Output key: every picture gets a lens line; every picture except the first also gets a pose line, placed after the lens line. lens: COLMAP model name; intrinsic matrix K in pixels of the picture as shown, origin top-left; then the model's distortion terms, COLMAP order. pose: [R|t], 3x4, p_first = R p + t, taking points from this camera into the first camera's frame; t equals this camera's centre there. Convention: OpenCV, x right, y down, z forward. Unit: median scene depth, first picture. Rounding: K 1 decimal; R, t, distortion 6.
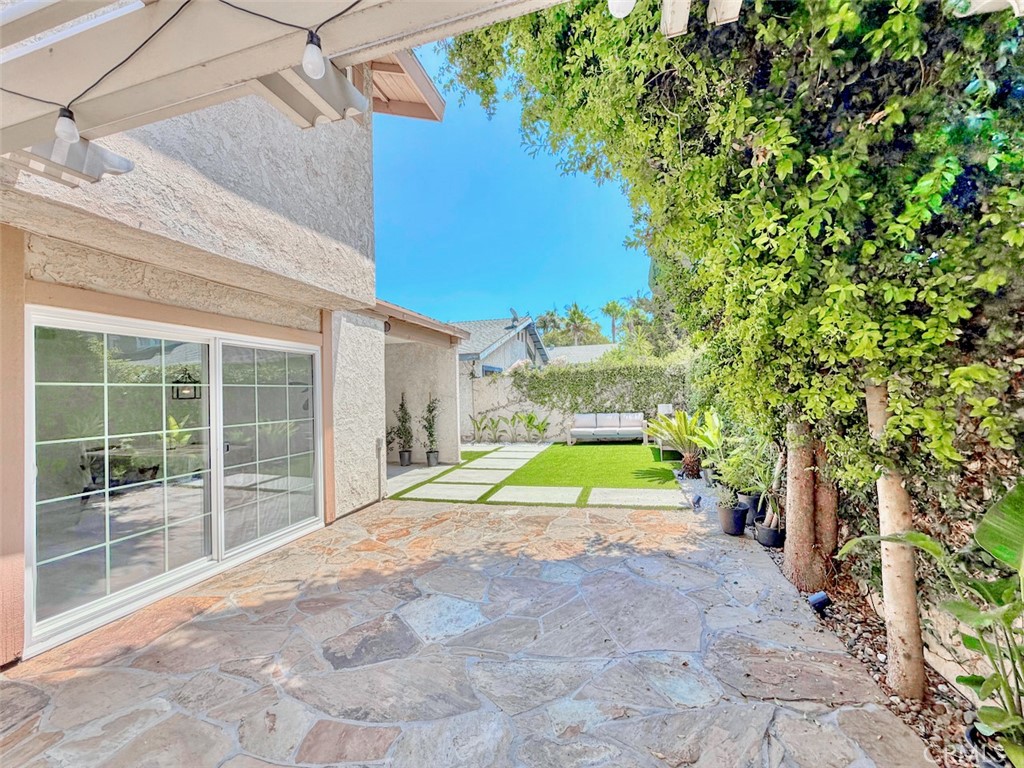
lens RADIAL K [[408.8, 0, 512.0], [0, 408.8, 384.0], [0, 0, 1]] dist [-0.000561, -0.000030]
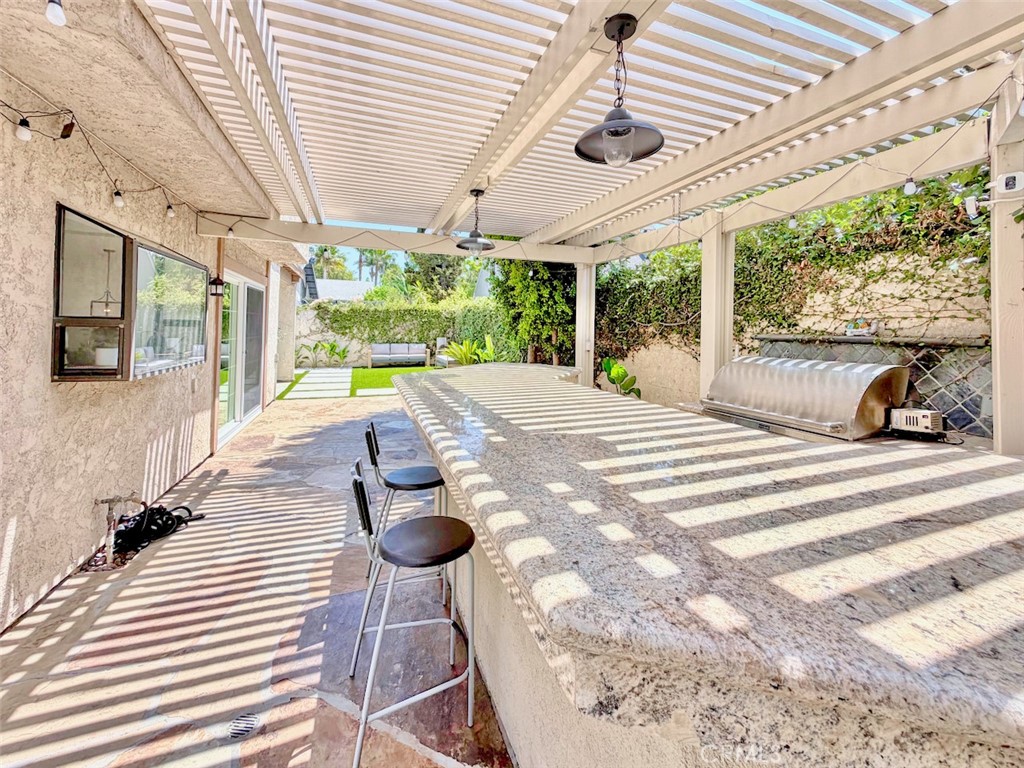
lens RADIAL K [[408.8, 0, 512.0], [0, 408.8, 384.0], [0, 0, 1]] dist [-0.000561, -0.000030]
pose [[0.806573, -0.034349, 0.590135, -0.247159], [-0.056559, 0.989246, 0.134882, 0.002151], [-0.588422, -0.142170, 0.795957, -0.273307]]
